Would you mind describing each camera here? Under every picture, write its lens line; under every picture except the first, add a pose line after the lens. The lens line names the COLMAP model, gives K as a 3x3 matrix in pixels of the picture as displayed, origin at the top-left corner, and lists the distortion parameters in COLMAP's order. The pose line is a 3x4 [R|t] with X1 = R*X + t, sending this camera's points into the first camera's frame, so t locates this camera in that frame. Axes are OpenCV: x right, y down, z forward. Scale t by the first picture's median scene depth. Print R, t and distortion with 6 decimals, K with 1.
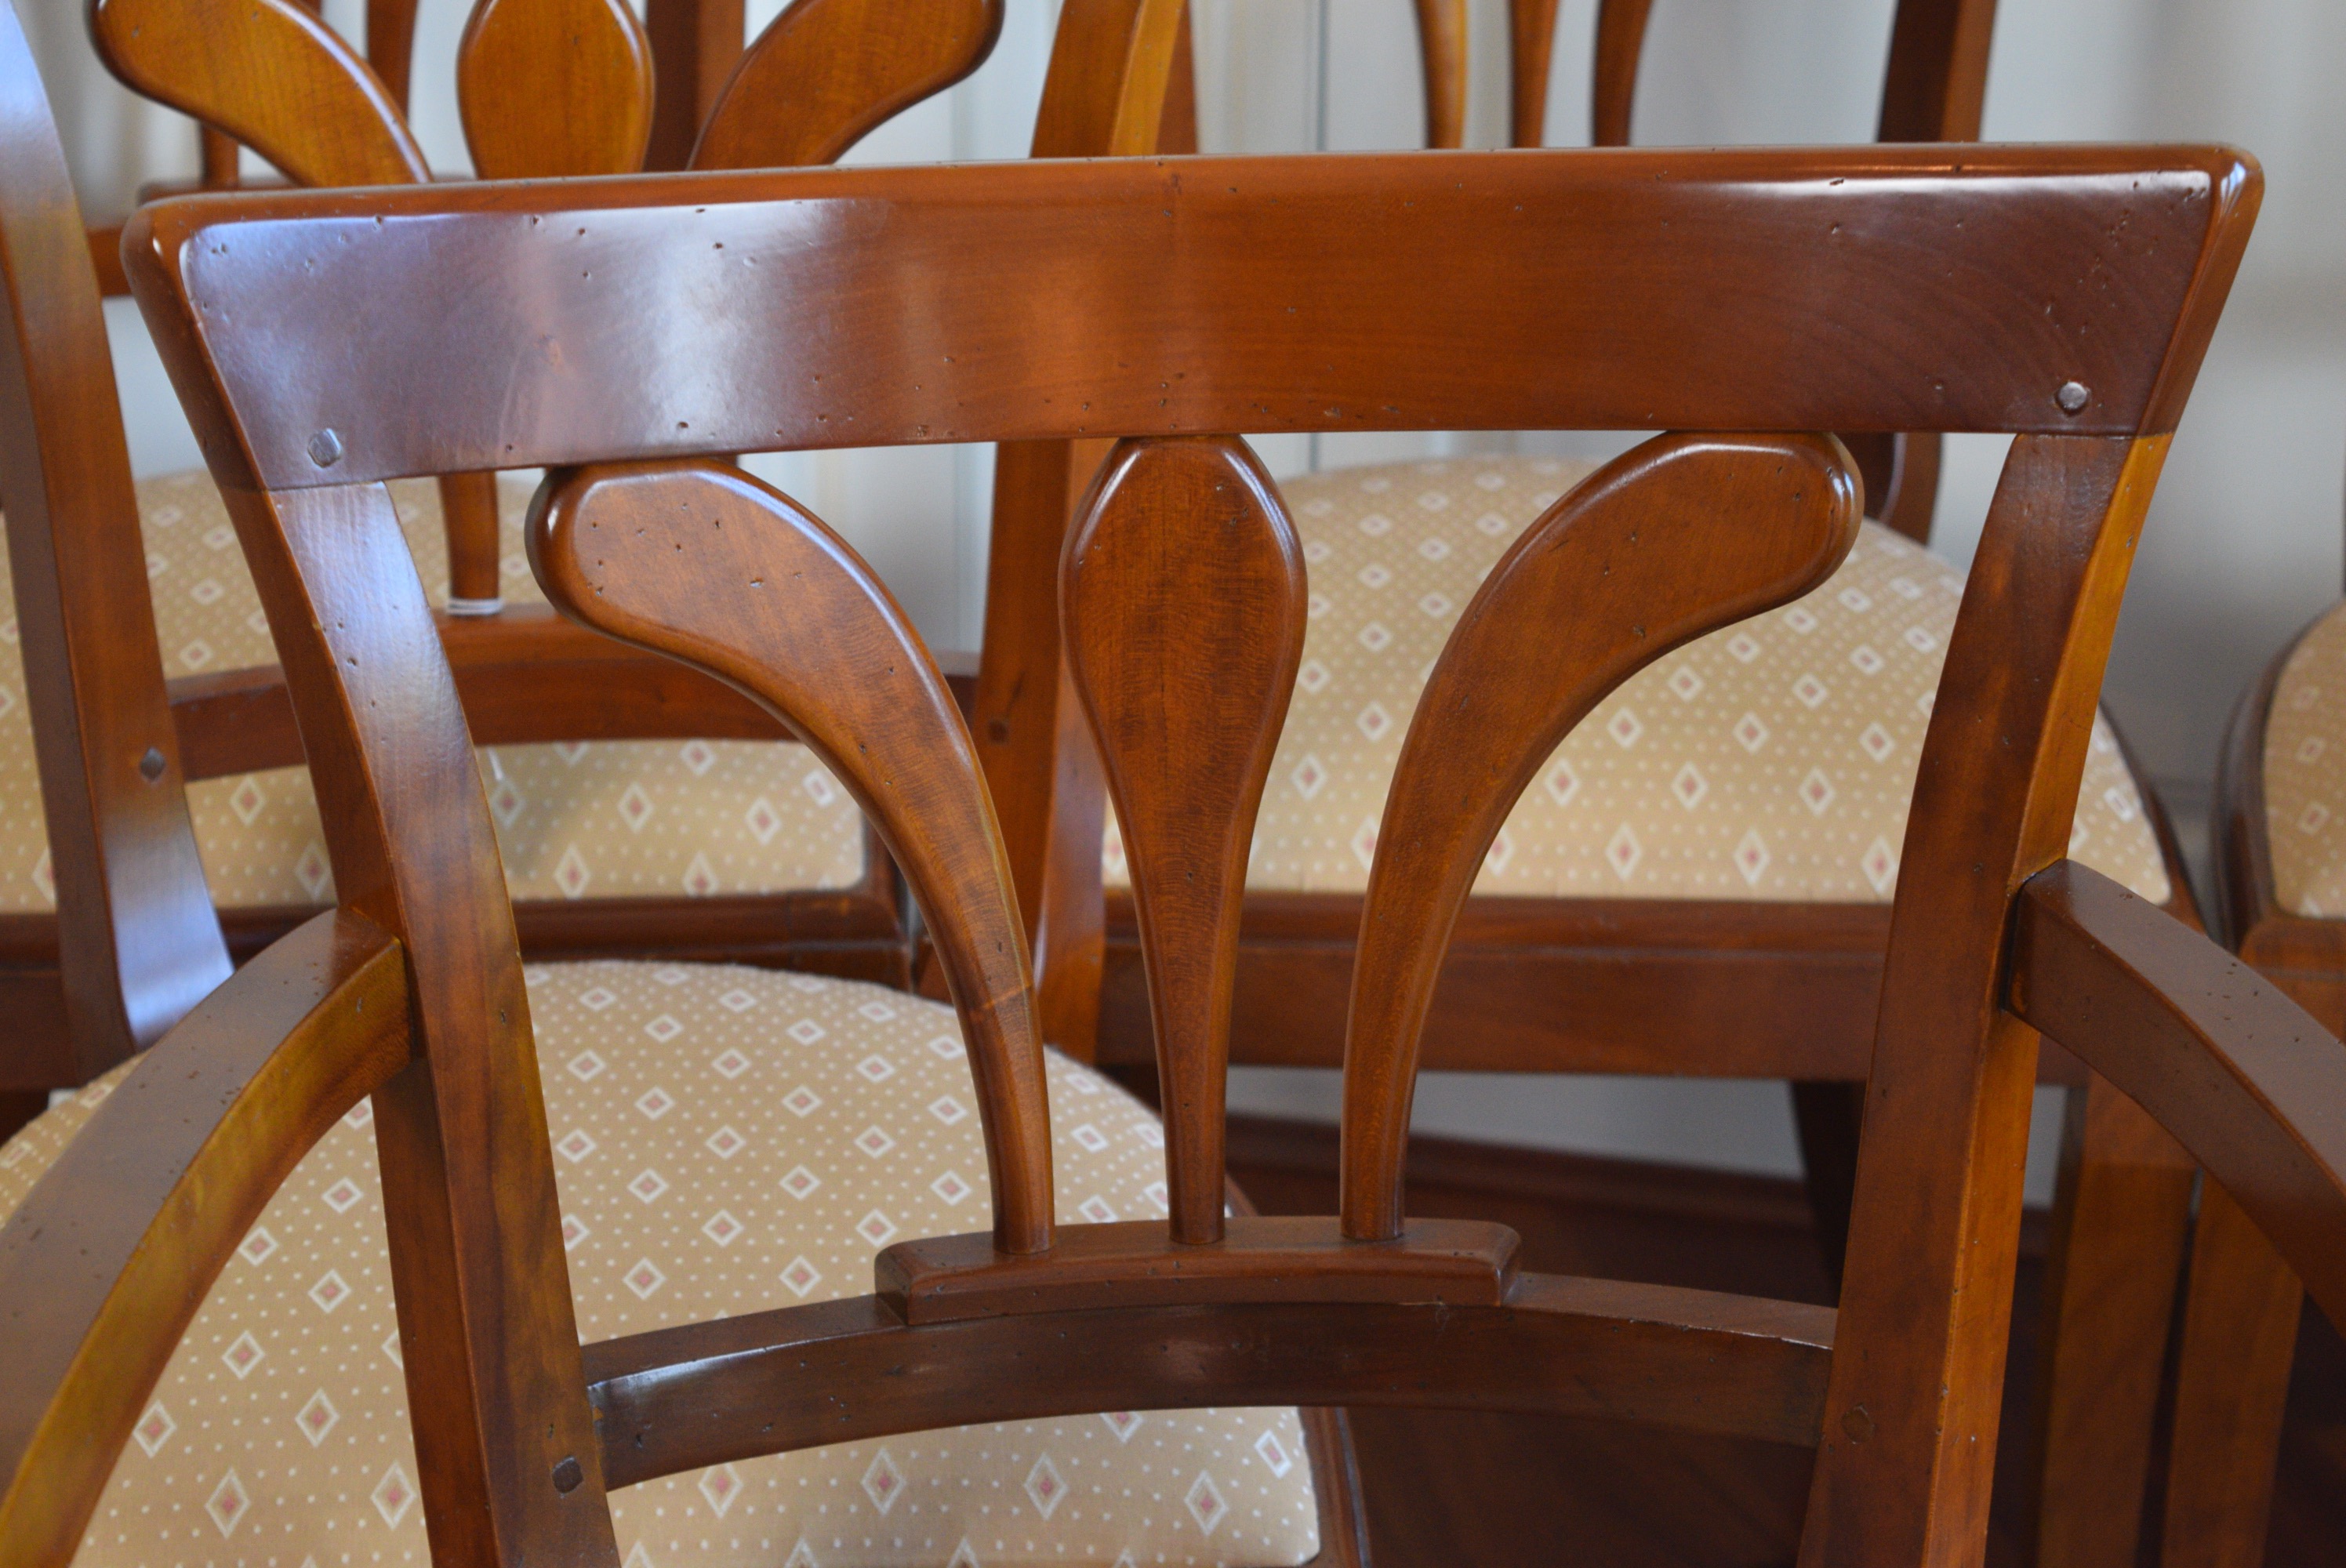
lens RADIAL K [[5196.5, 0, 1153.0], [0, 5196.5, 782.1], [0, 0, 1]] dist [0.061196, 0.000000]
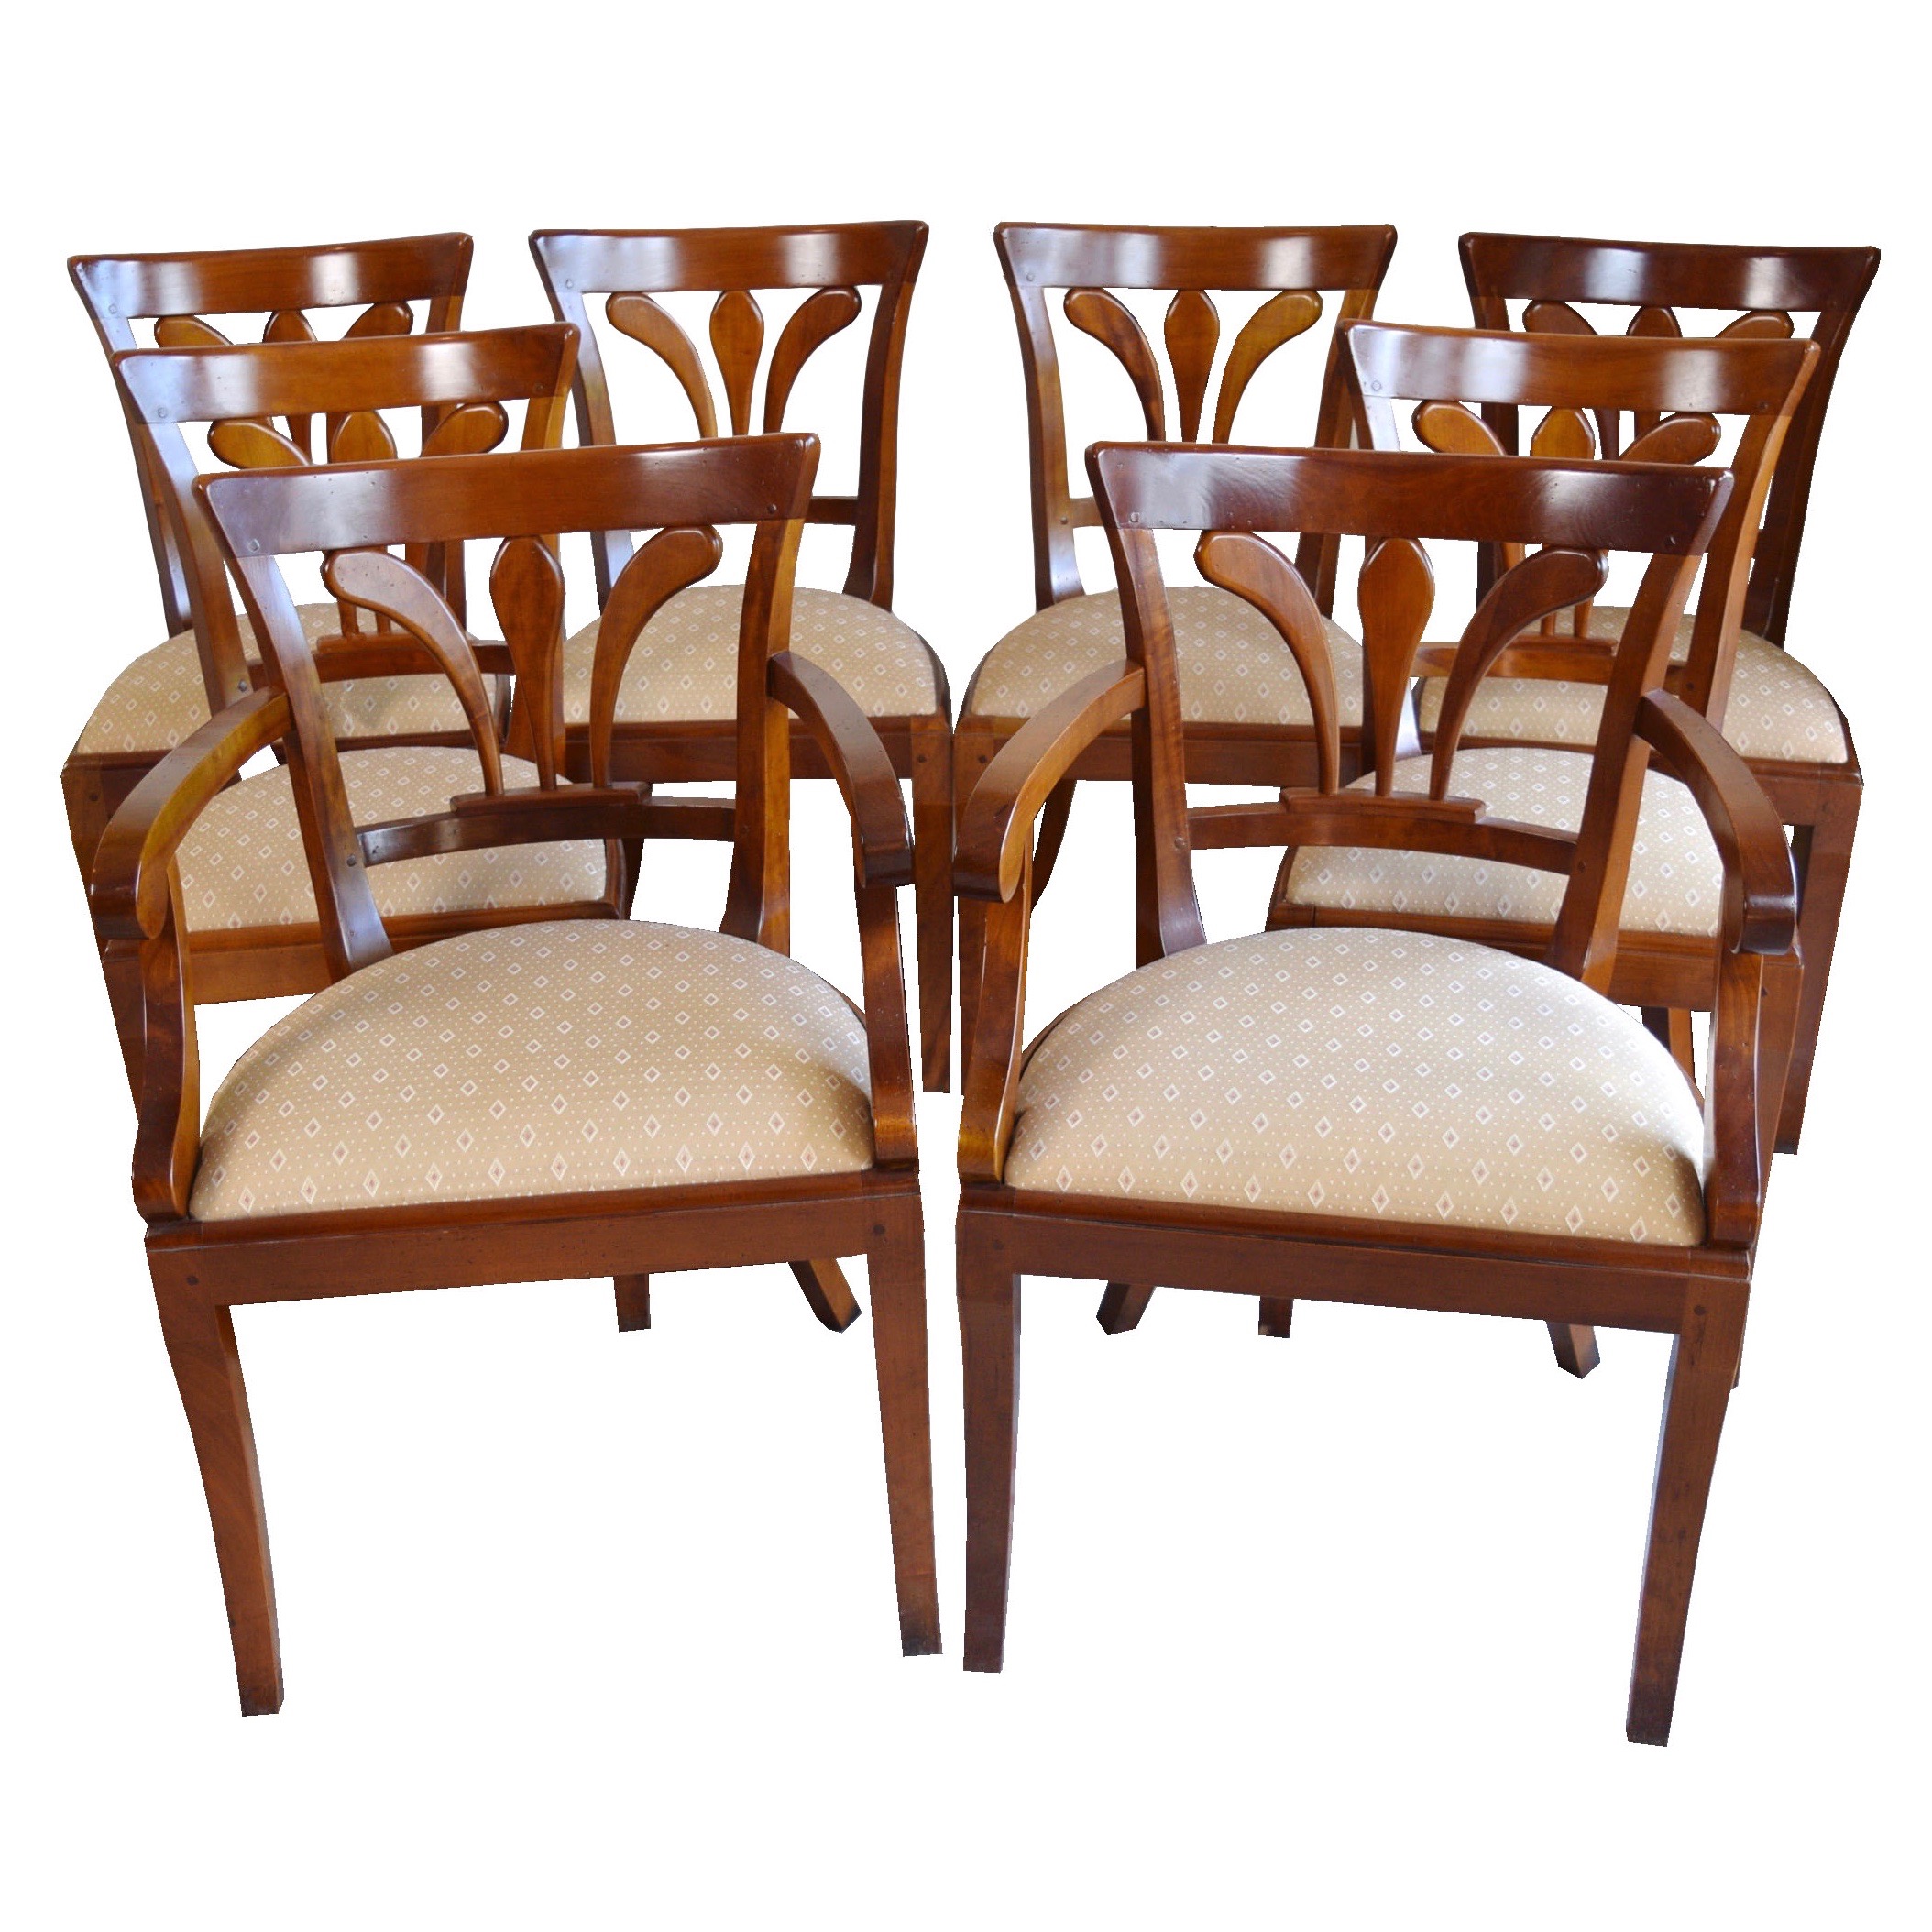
lens RADIAL K [[2748.7, 0, 971.3], [0, 2748.7, 955.6], [0, 0, 1]] dist [-0.094498, 0.000000]
pose [[0.999080, -0.041852, 0.009311, 0.259384], [0.041542, 0.998645, 0.031331, 0.153396], [-0.010610, -0.030915, 0.999466, -0.731681]]
